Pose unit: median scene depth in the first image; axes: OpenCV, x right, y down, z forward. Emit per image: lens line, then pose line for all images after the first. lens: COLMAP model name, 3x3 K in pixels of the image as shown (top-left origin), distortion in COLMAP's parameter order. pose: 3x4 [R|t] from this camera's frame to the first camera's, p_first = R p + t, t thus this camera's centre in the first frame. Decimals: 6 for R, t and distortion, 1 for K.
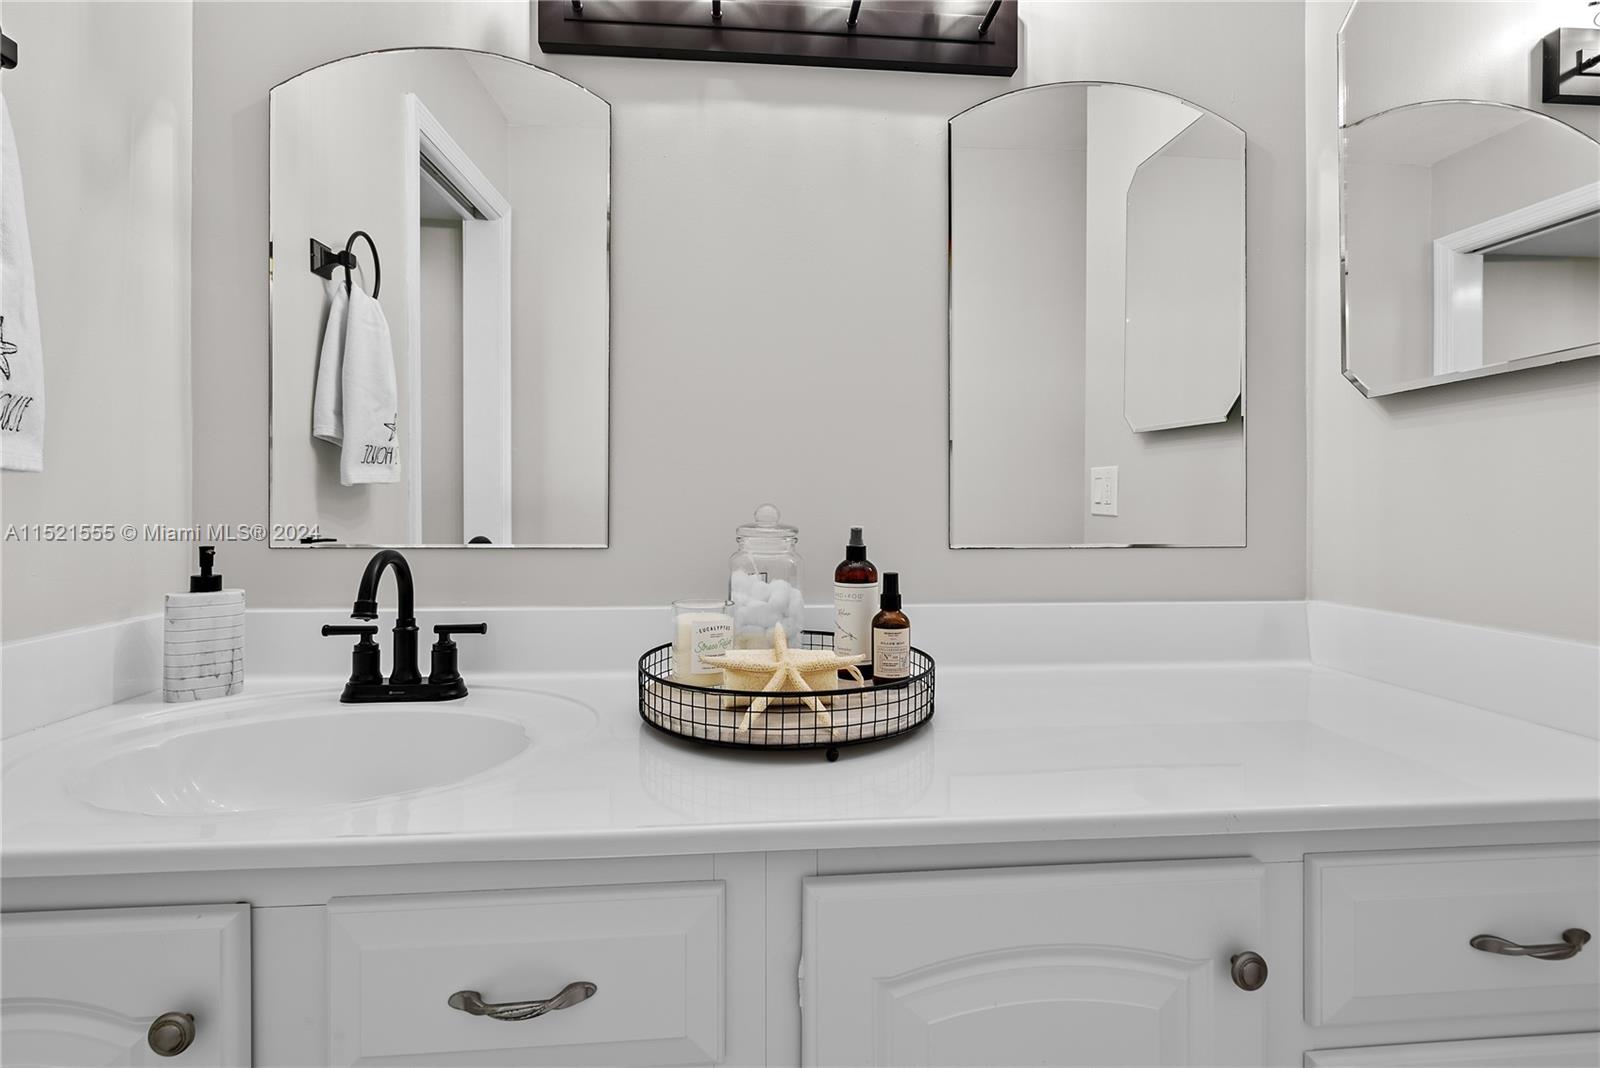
lens RADIAL K [[729.1, 0, 785.4], [0, 729.1, 500.8], [0, 0, 1]] dist [-0.009230, 0.004988]
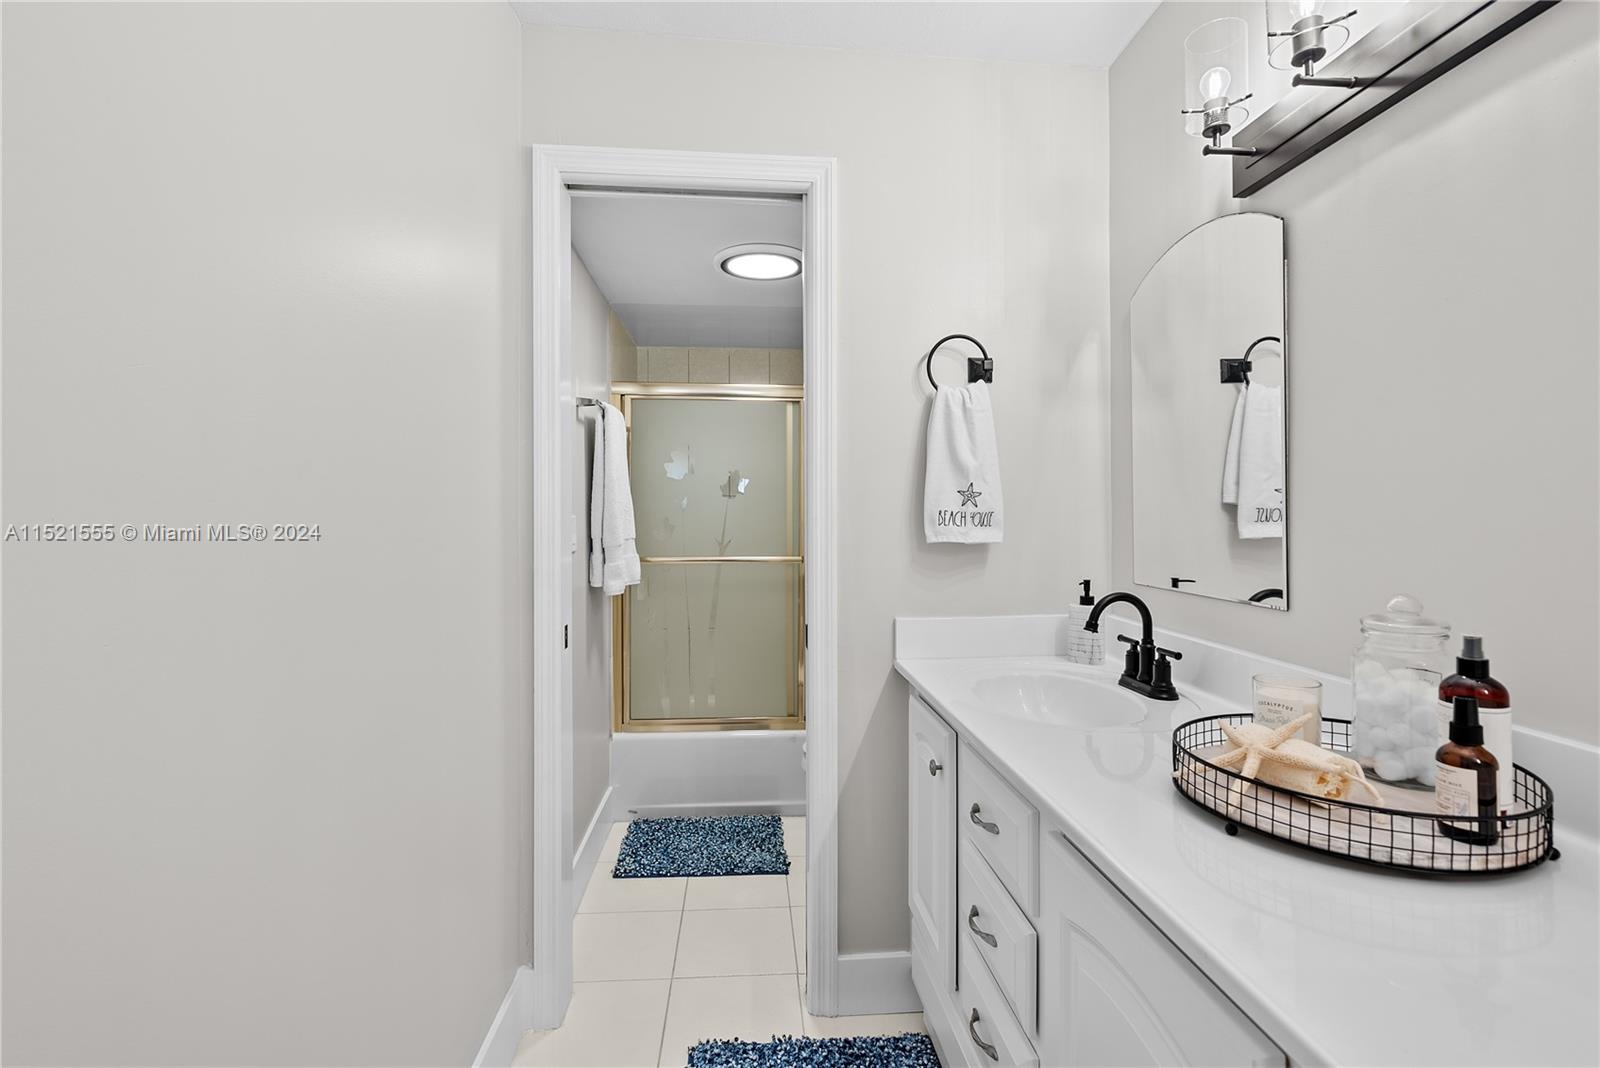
lens RADIAL K [[729.1, 0, 801.5], [0, 729.1, 512.5], [0, 0, 1]] dist [-0.009230, 0.004988]
pose [[0.014999, -0.002698, -0.999884, 0.969819], [0.010237, 0.999944, -0.002545, -0.103856], [0.999835, -0.010198, 0.015026, 0.259352]]
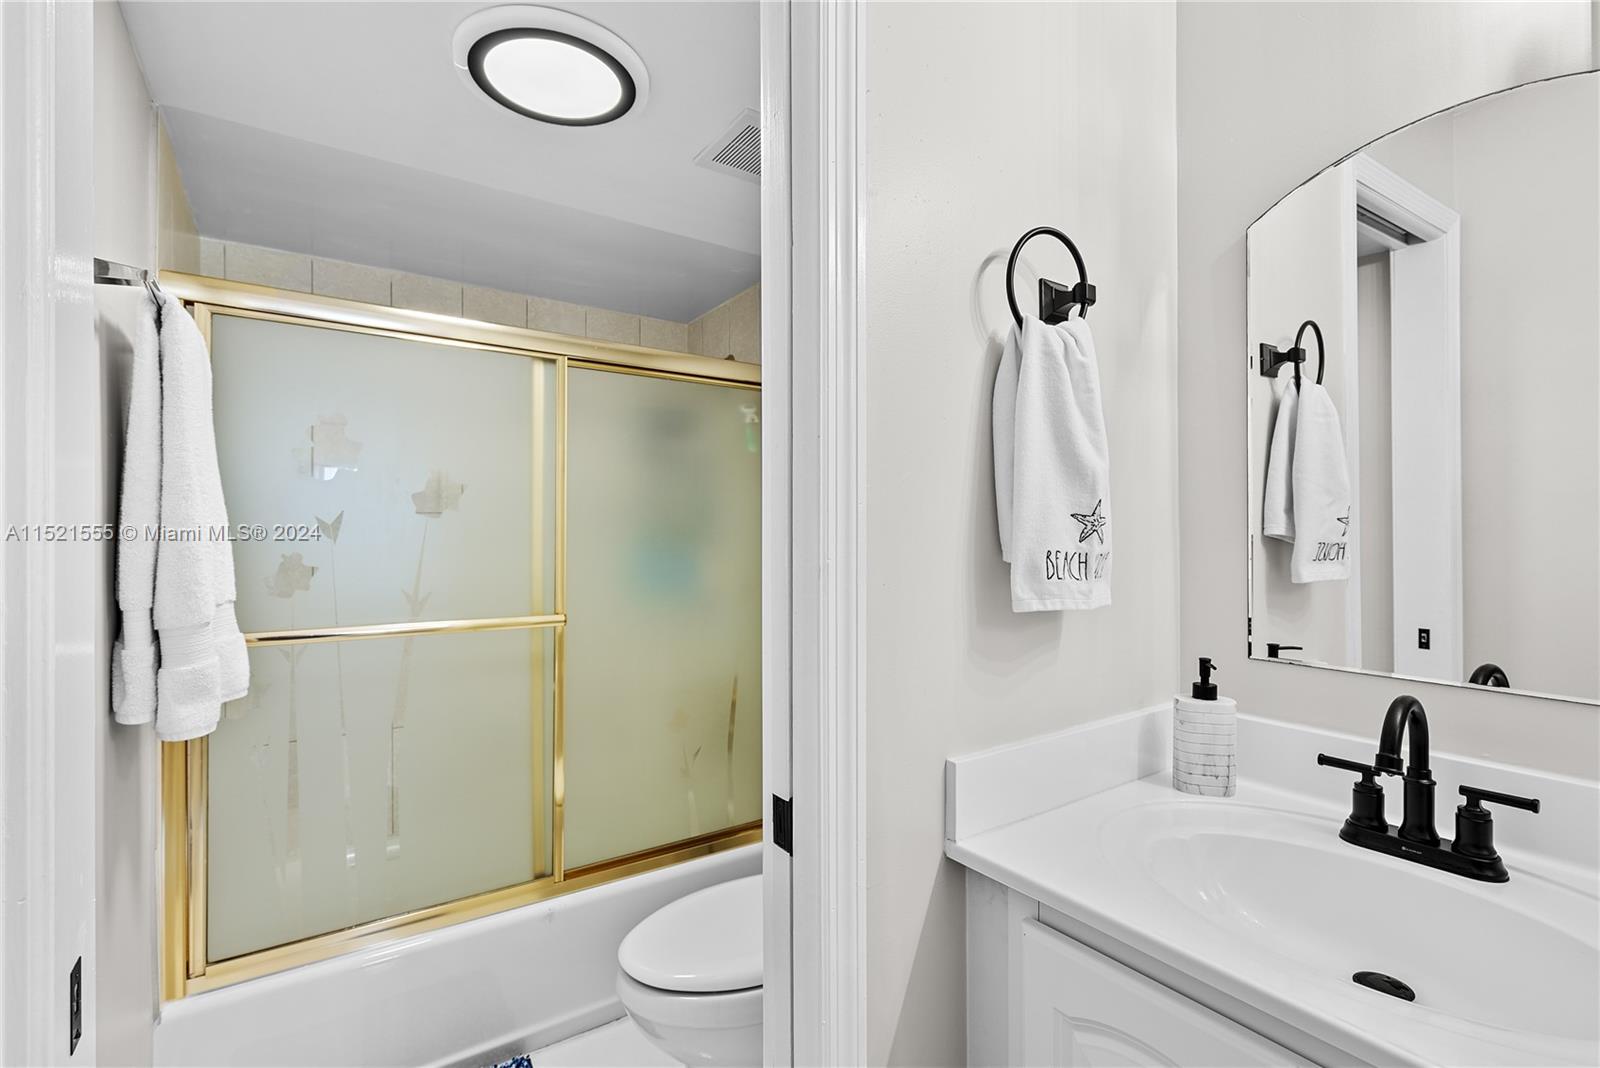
lens RADIAL K [[729.1, 0, 808.1], [0, 729.1, 532.4], [0, 0, 1]] dist [-0.009230, 0.004988]
pose [[0.513909, -0.000915, -0.857845, -0.137408], [0.005517, 0.999982, 0.002239, -0.136272], [0.857827, -0.005883, 0.513904, -0.110122]]
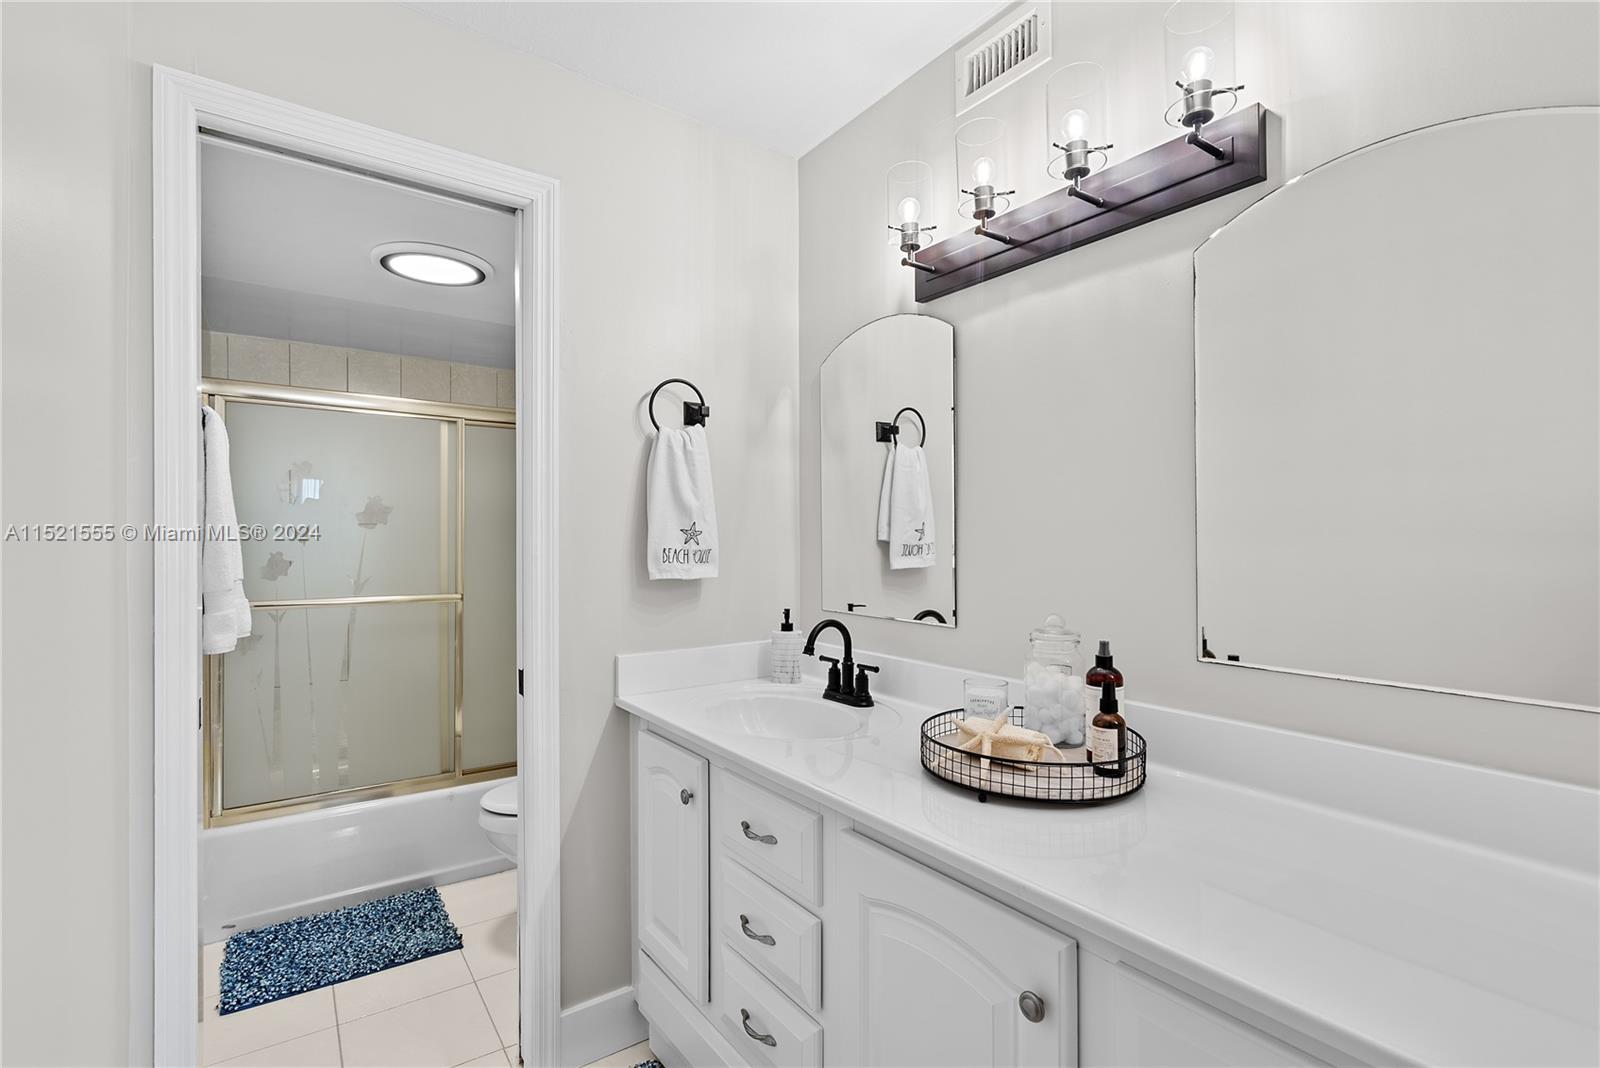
lens RADIAL K [[729.1, 0, 805.0], [0, 729.1, 536.9], [0, 0, 1]] dist [-0.009230, 0.004988]
pose [[0.527200, -0.002280, -0.849738, 0.946257], [0.006771, 0.999976, 0.001517, -0.138070], [0.849714, -0.006553, 0.527203, -0.037224]]
